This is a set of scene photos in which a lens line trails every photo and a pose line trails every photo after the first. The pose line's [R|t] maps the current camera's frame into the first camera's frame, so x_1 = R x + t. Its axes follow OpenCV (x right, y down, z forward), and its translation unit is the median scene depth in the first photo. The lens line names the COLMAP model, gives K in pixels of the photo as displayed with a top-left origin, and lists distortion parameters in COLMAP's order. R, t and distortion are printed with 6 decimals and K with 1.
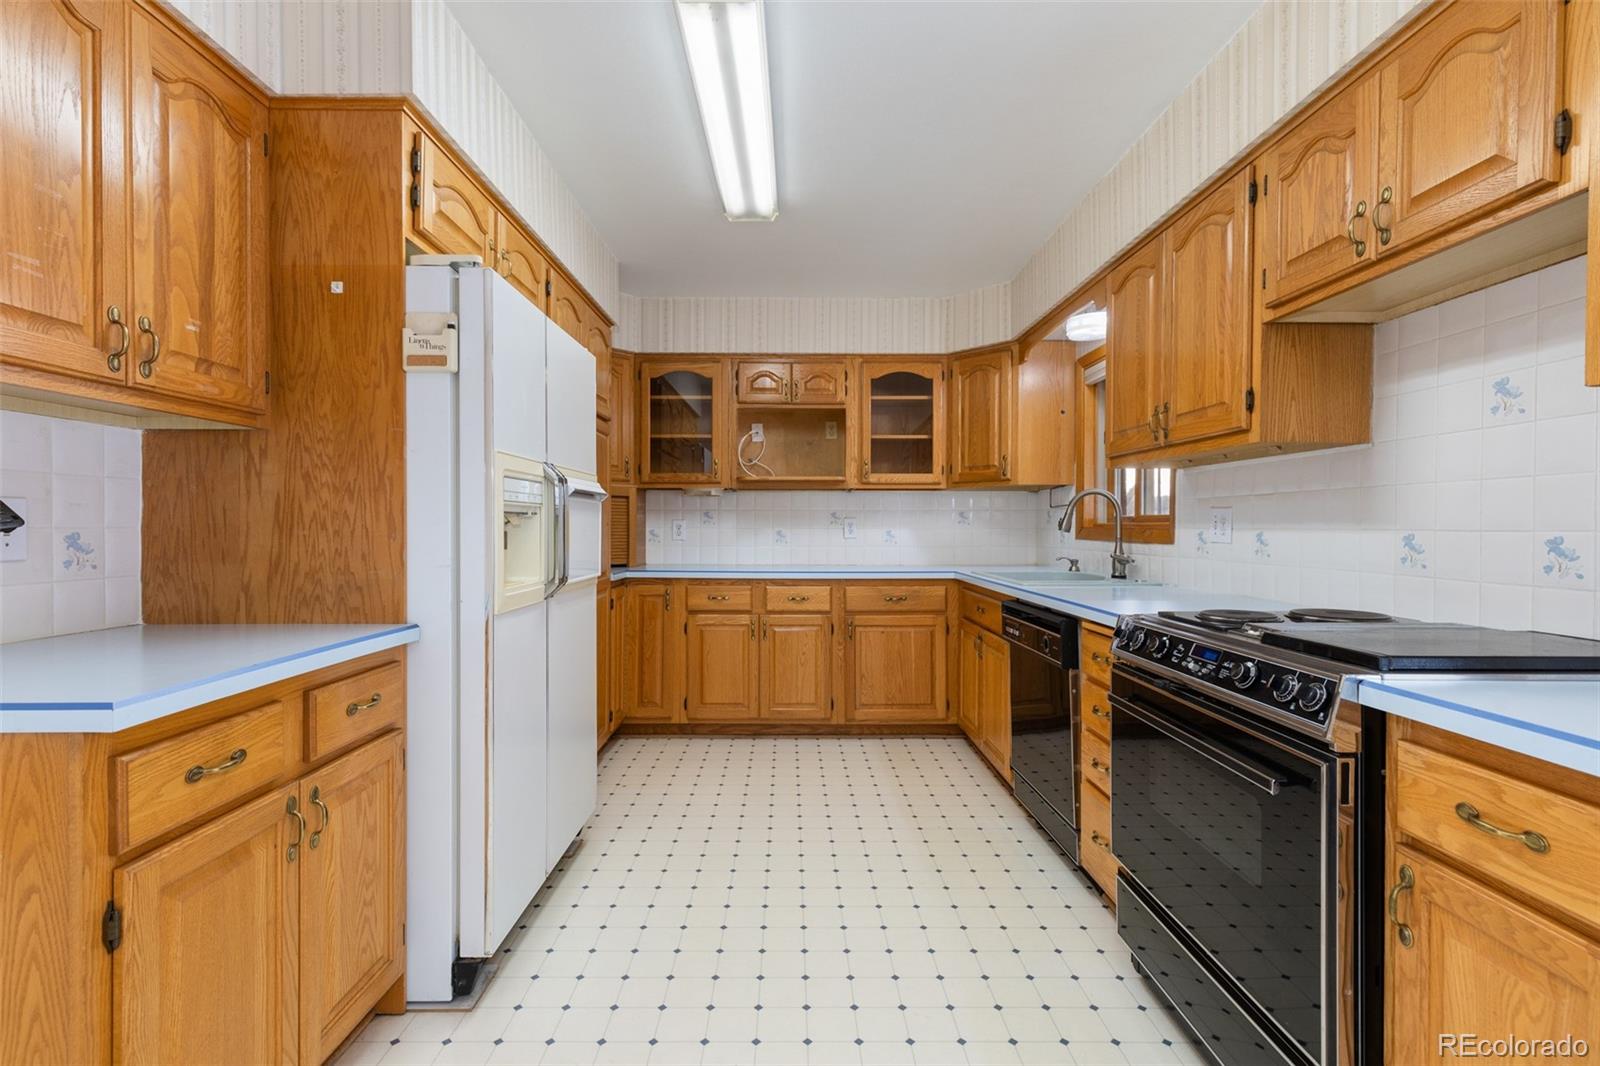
lens RADIAL K [[728.0, 0, 793.8], [0, 728.0, 526.4], [0, 0, 1]] dist [0.011888, -0.003131]
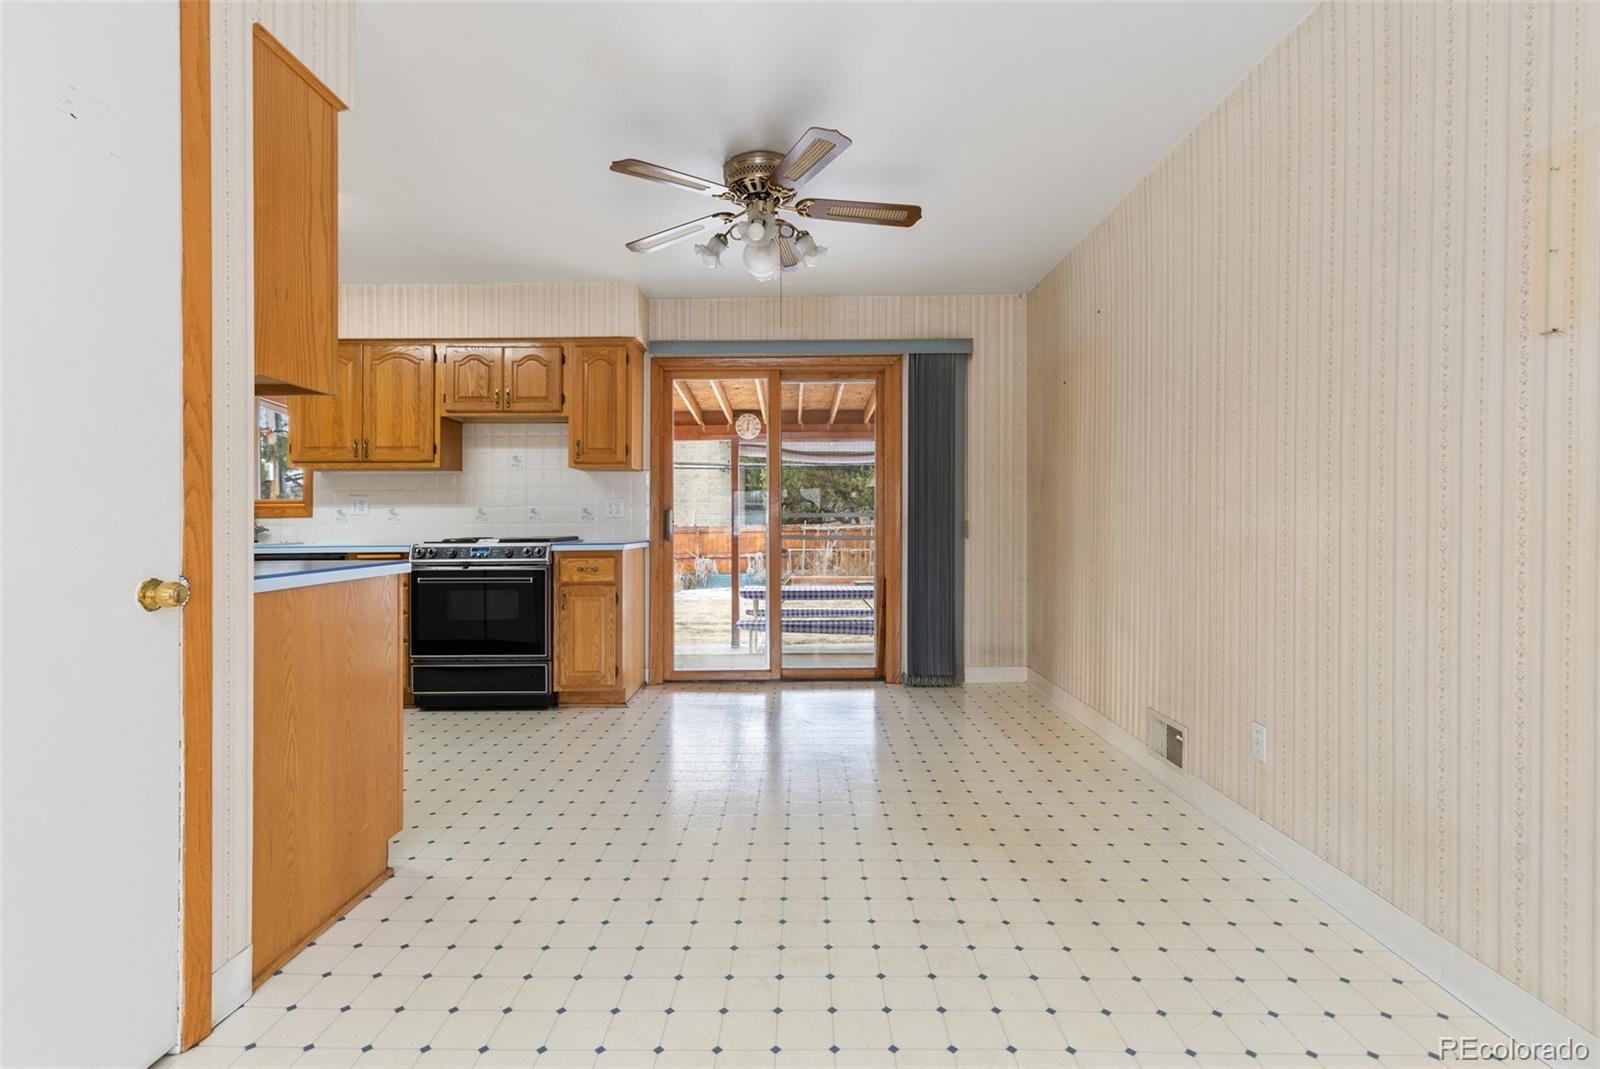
lens RADIAL K [[728.0, 0, 792.9], [0, 728.0, 515.9], [0, 0, 1]] dist [0.011888, -0.003131]
pose [[0.015507, 0.006535, 0.999858, -1.631417], [0.007953, 0.999946, -0.006659, 0.060274], [-0.999848, 0.008056, 0.015454, -0.144435]]
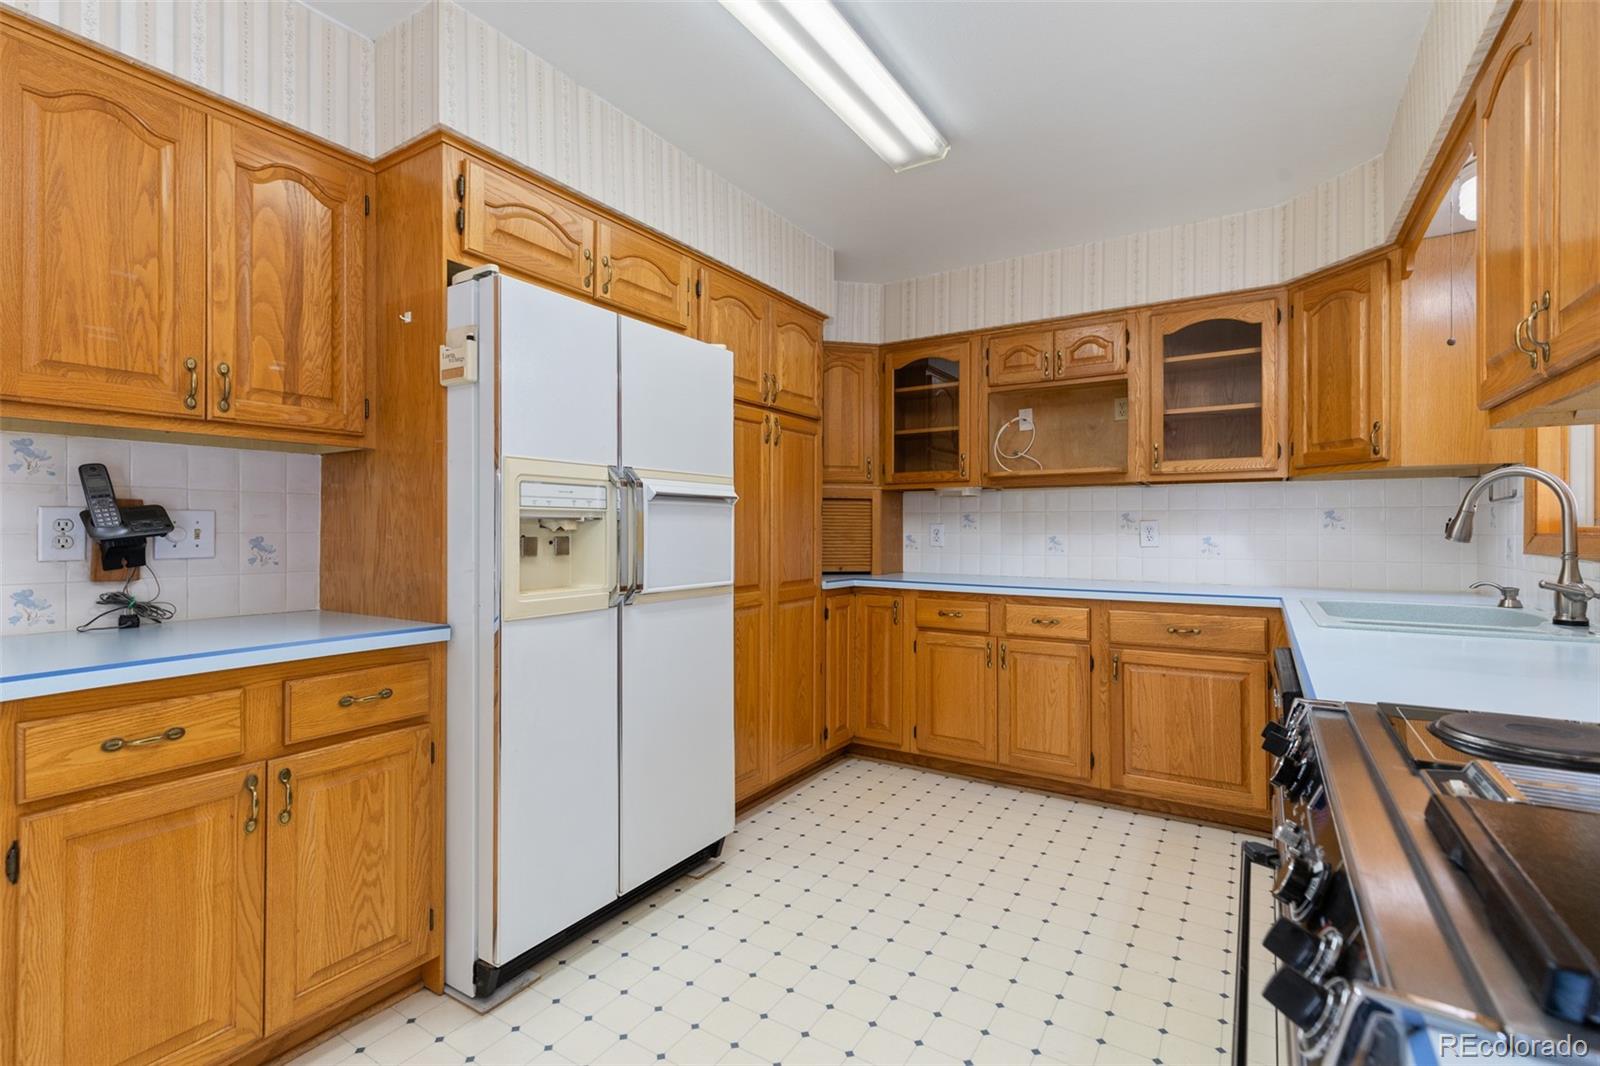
lens RADIAL K [[728.0, 0, 789.7], [0, 728.0, 522.9], [0, 0, 1]] dist [0.011888, -0.003131]
pose [[0.839495, -0.005555, -0.543339, 0.416446], [-0.000125, 0.999946, -0.010418, -0.002249], [0.543368, 0.008814, 0.839448, 0.343081]]
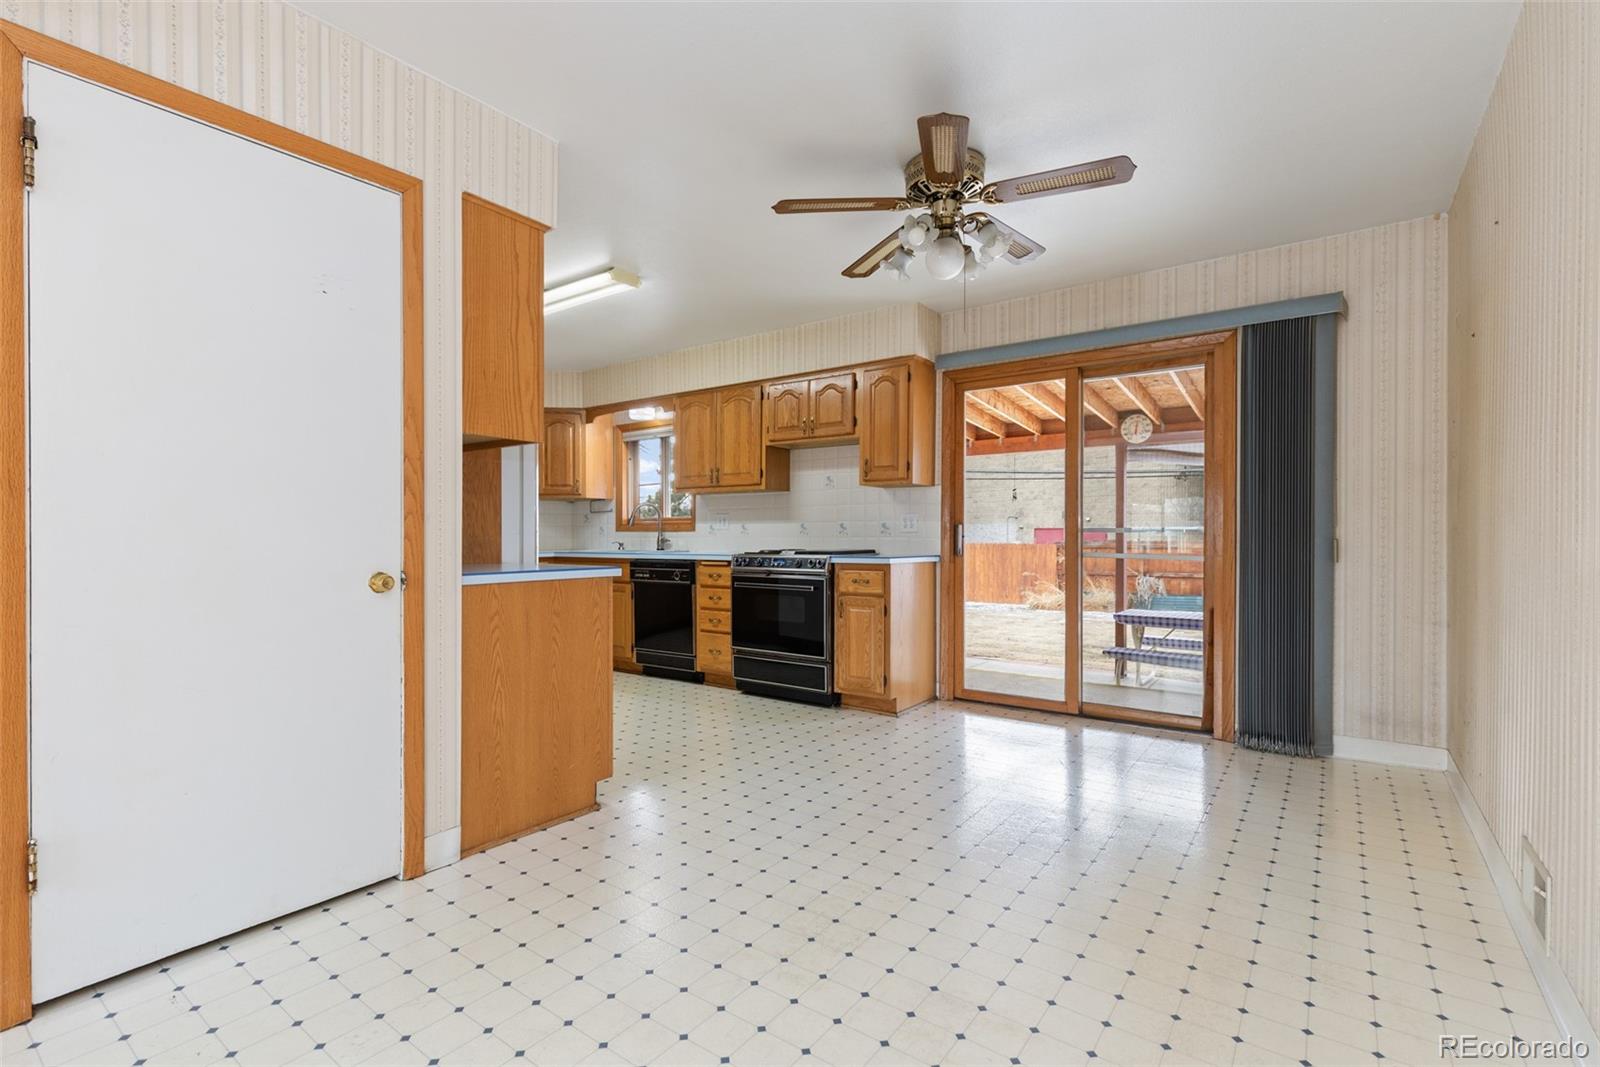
lens RADIAL K [[728.0, 0, 795.5], [0, 728.0, 530.8], [0, 0, 1]] dist [0.011888, -0.003131]
pose [[0.595578, 0.004654, 0.803284, -1.447194], [0.001946, 0.999972, -0.007236, 0.057427], [-0.803295, 0.005872, 0.595553, -0.686496]]
